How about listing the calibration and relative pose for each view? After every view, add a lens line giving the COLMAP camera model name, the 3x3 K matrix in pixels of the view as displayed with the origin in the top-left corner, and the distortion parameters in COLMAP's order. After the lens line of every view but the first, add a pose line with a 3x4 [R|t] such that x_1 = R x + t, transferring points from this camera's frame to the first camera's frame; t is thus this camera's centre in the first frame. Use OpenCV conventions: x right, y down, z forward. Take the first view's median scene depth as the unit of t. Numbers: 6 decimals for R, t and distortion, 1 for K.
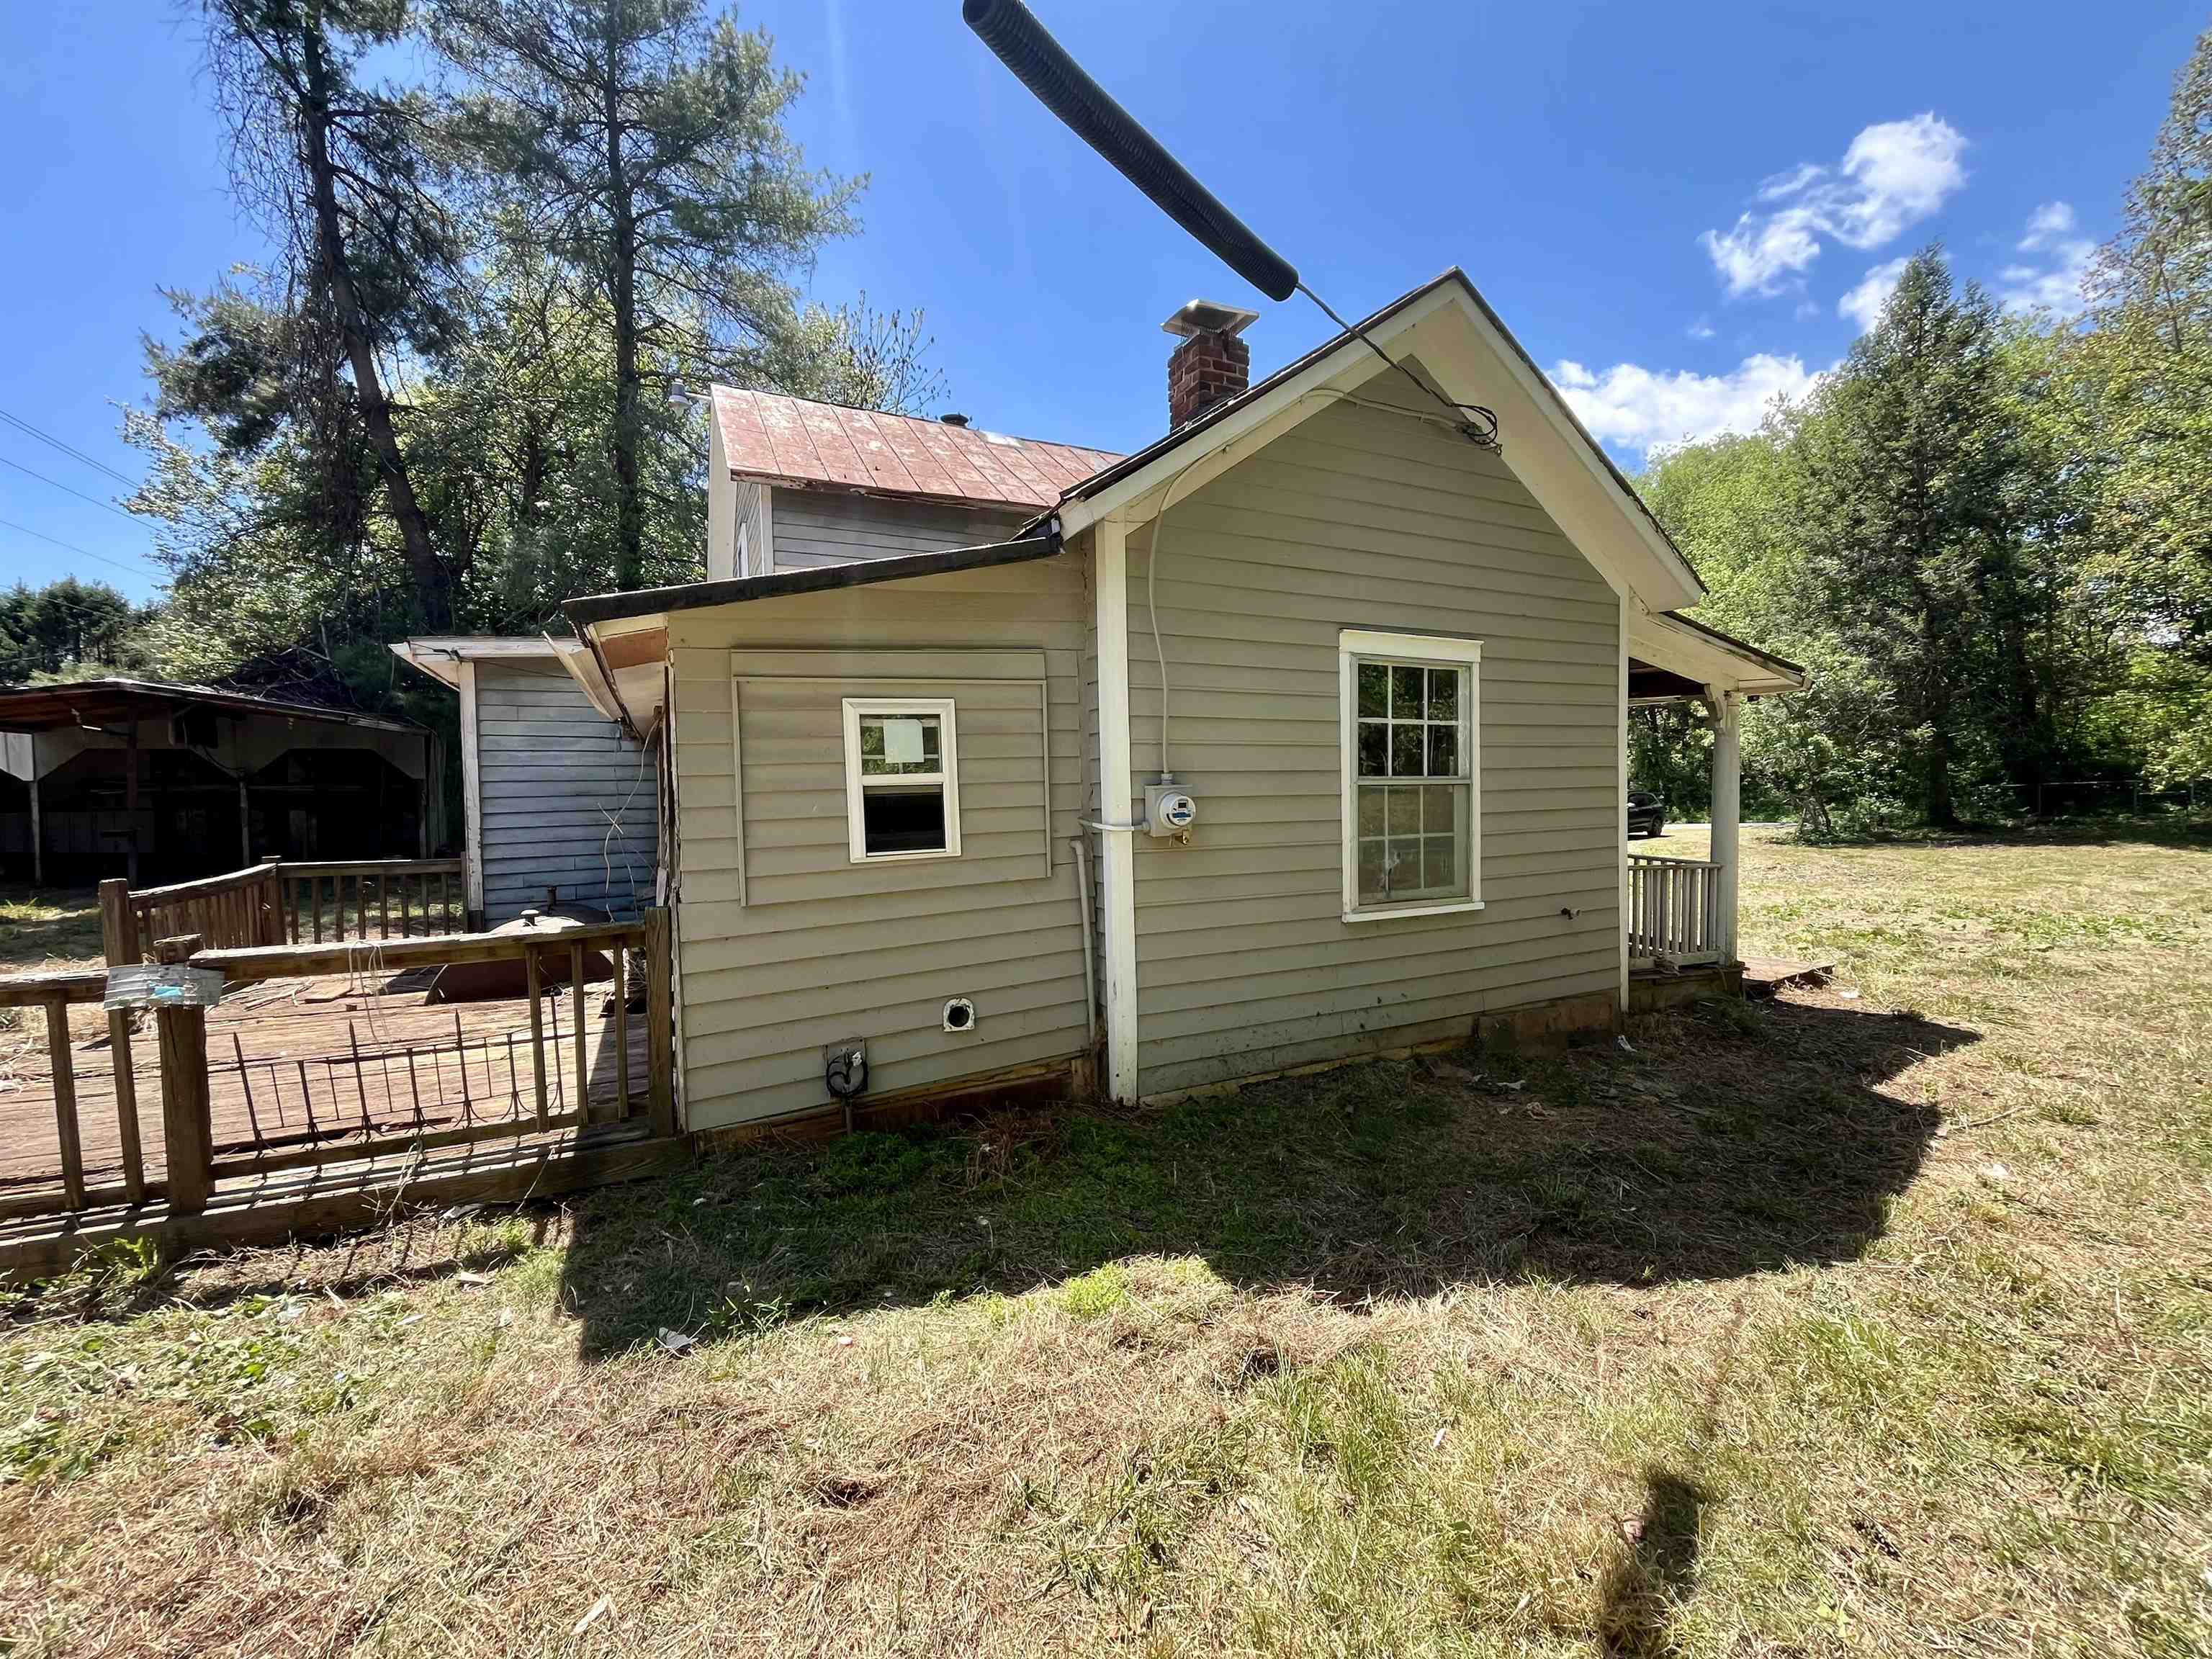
lens RADIAL K [[898.3, 0, 1107.6], [0, 898.3, 833.7], [0, 0, 1]] dist [-0.002549, 0.000117]
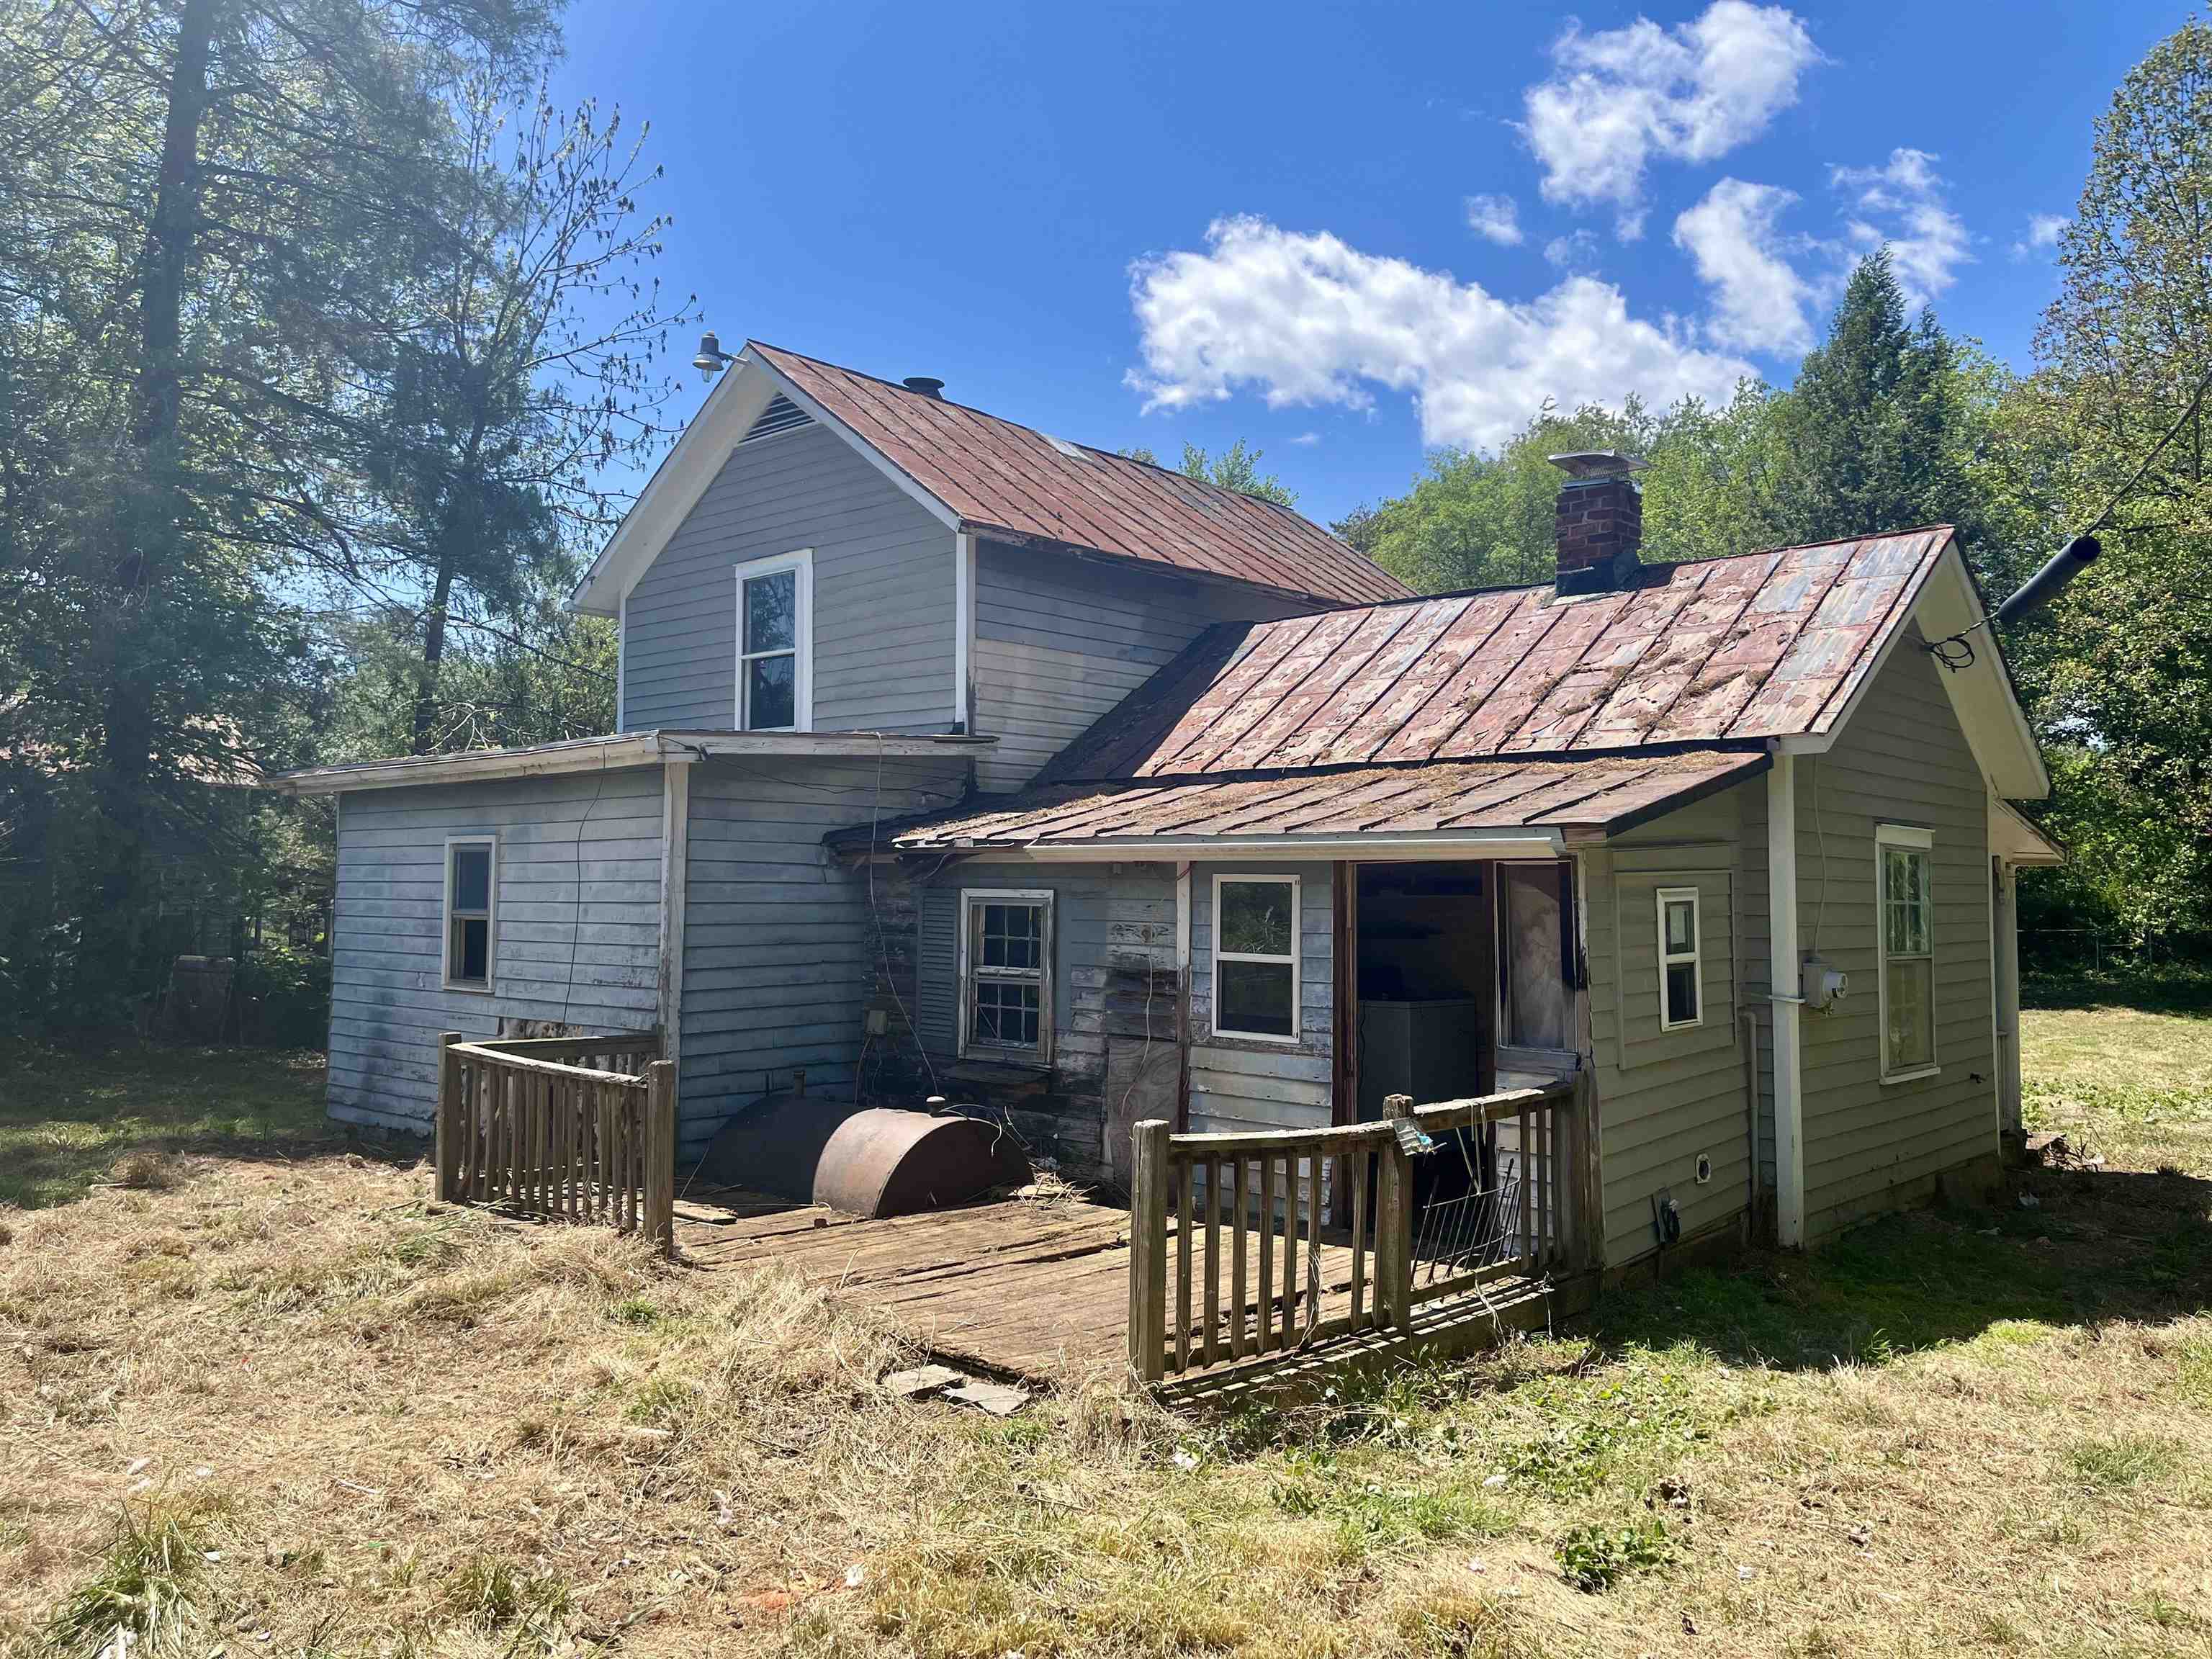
lens RADIAL K [[1674.7, 0, 1133.7], [0, 1674.7, 821.8], [0, 0, 1]] dist [0.071742, -0.091462]
pose [[0.926892, 0.040886, 0.373095, -0.484821], [-0.005098, 0.995329, -0.096408, -0.006531], [-0.375294, 0.087458, 0.922771, -0.213341]]
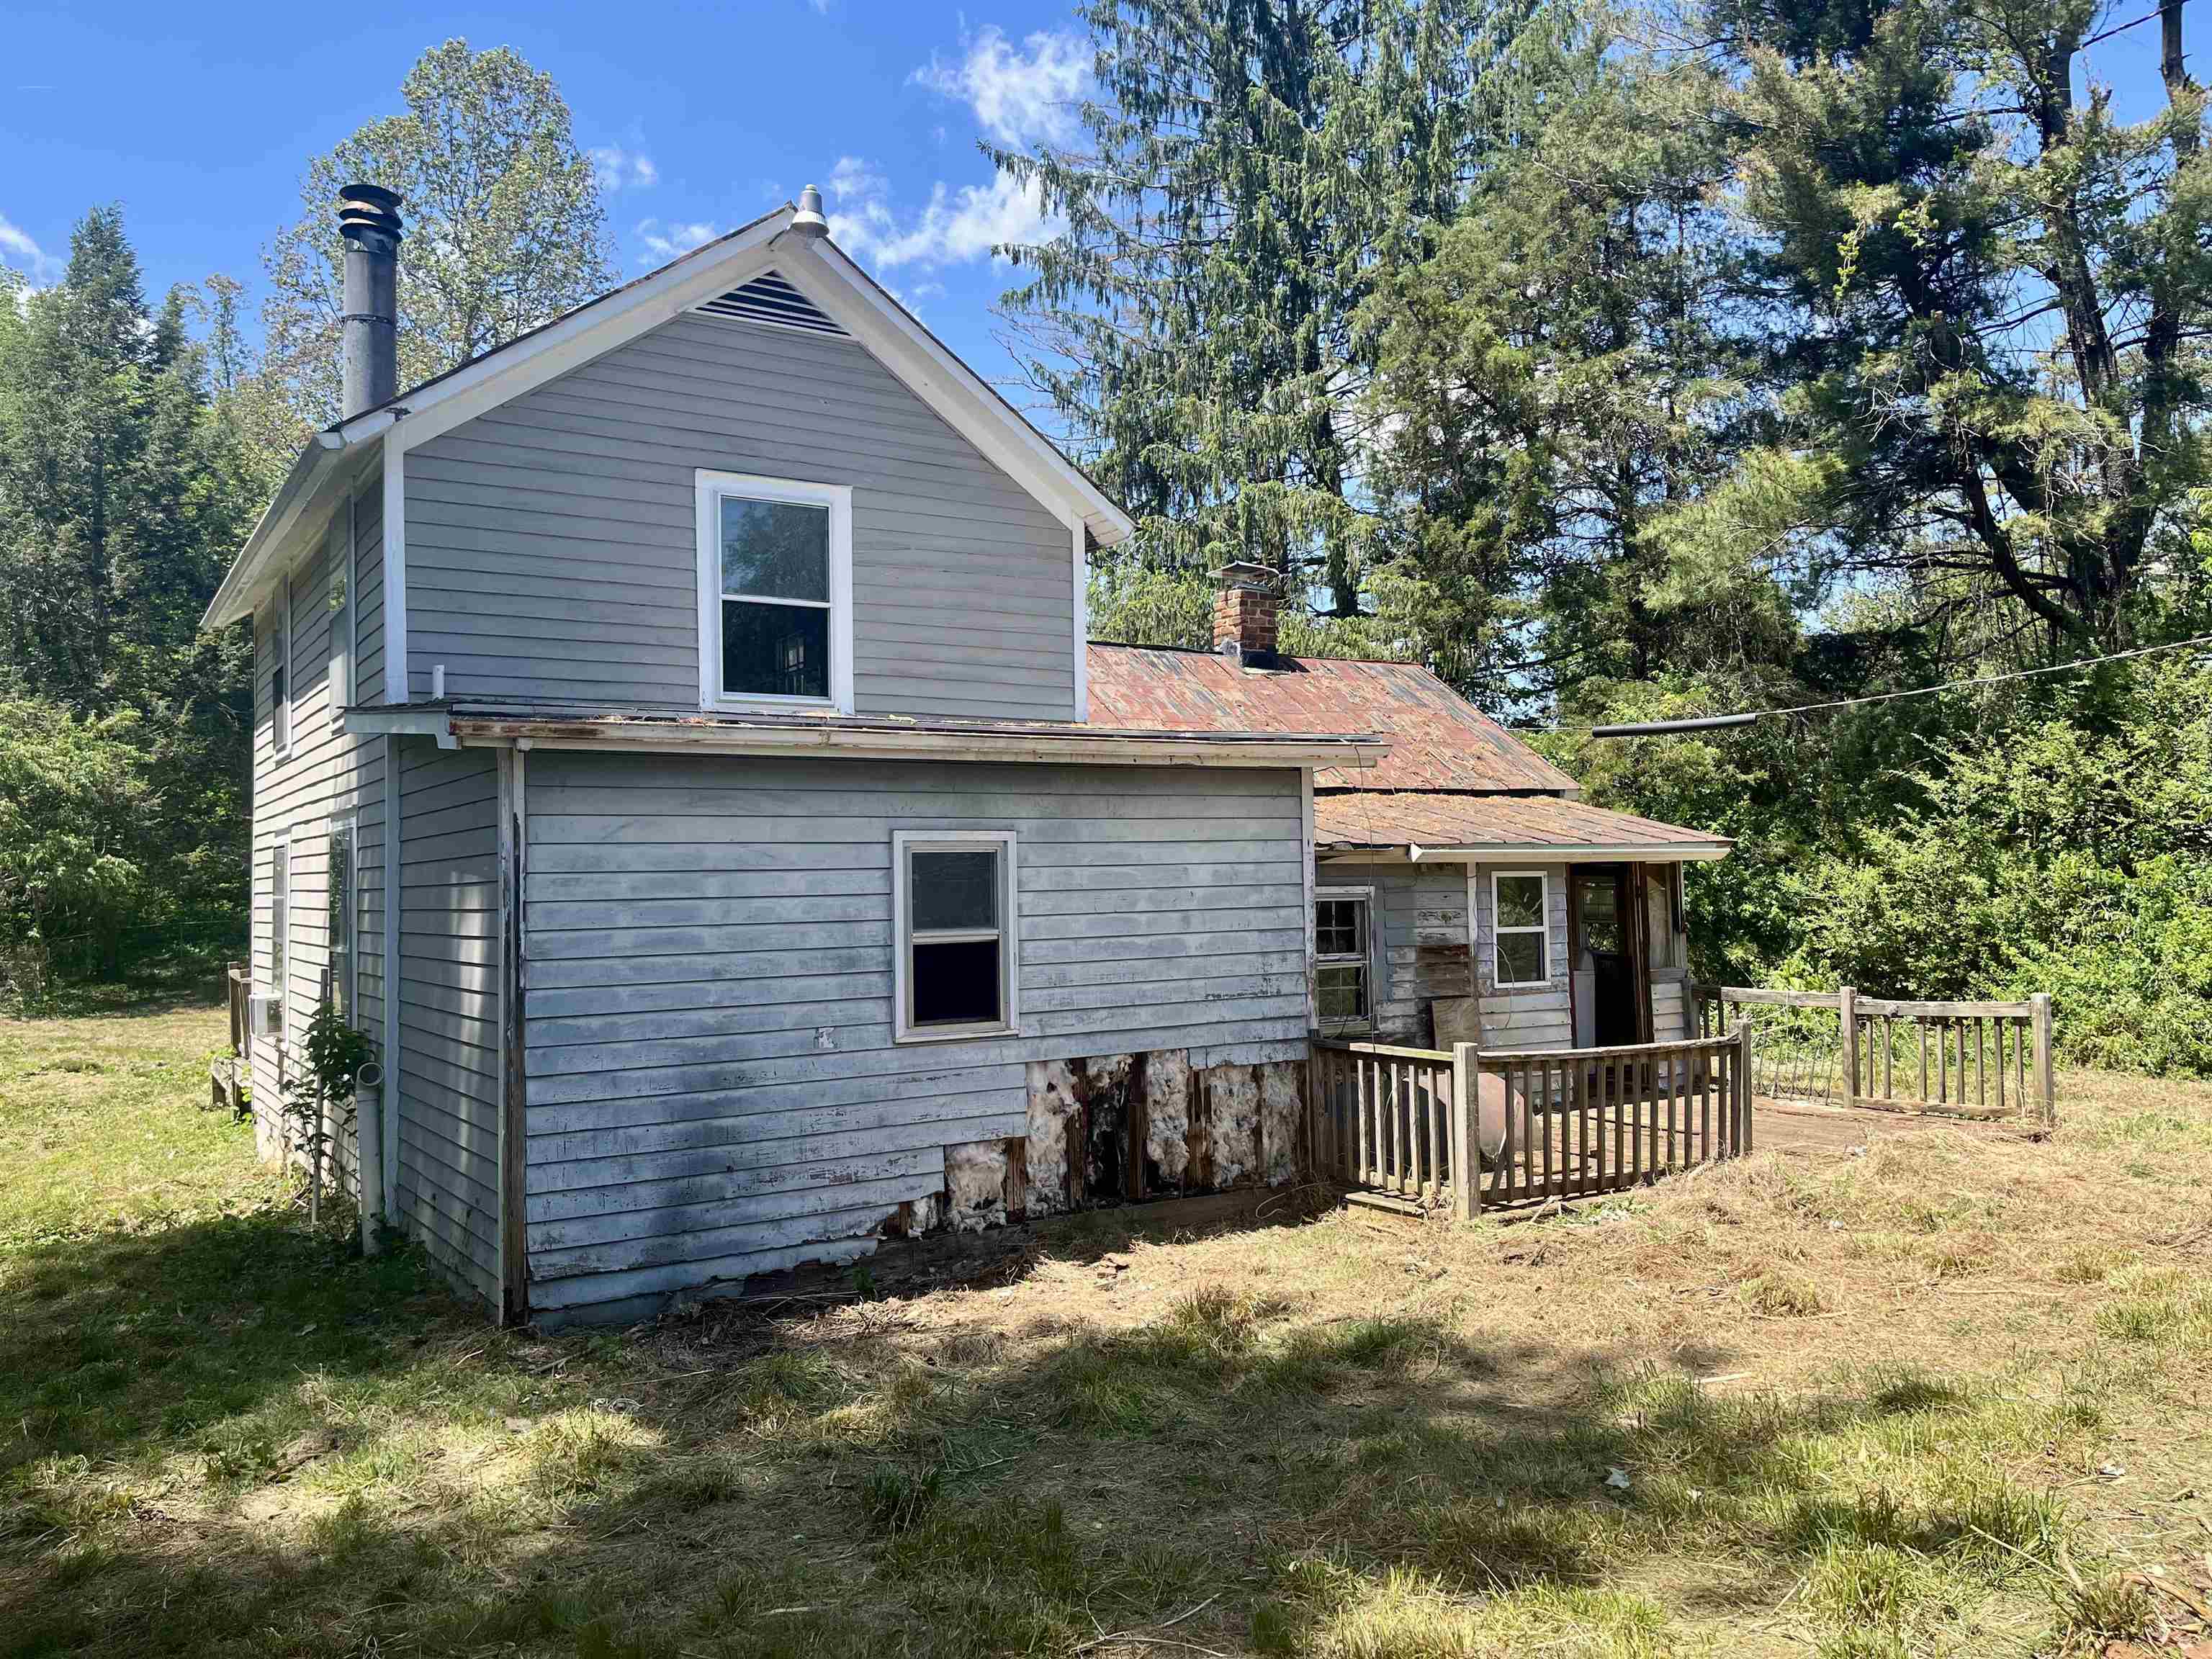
lens RADIAL K [[1674.7, 0, 1110.4], [0, 1674.7, 824.8], [0, 0, 1]] dist [0.071742, -0.091462]
pose [[-0.105253, 0.047486, 0.993311, -1.175212], [0.065410, 0.997027, -0.040732, -0.057075], [-0.992292, 0.060686, -0.108046, 0.800656]]
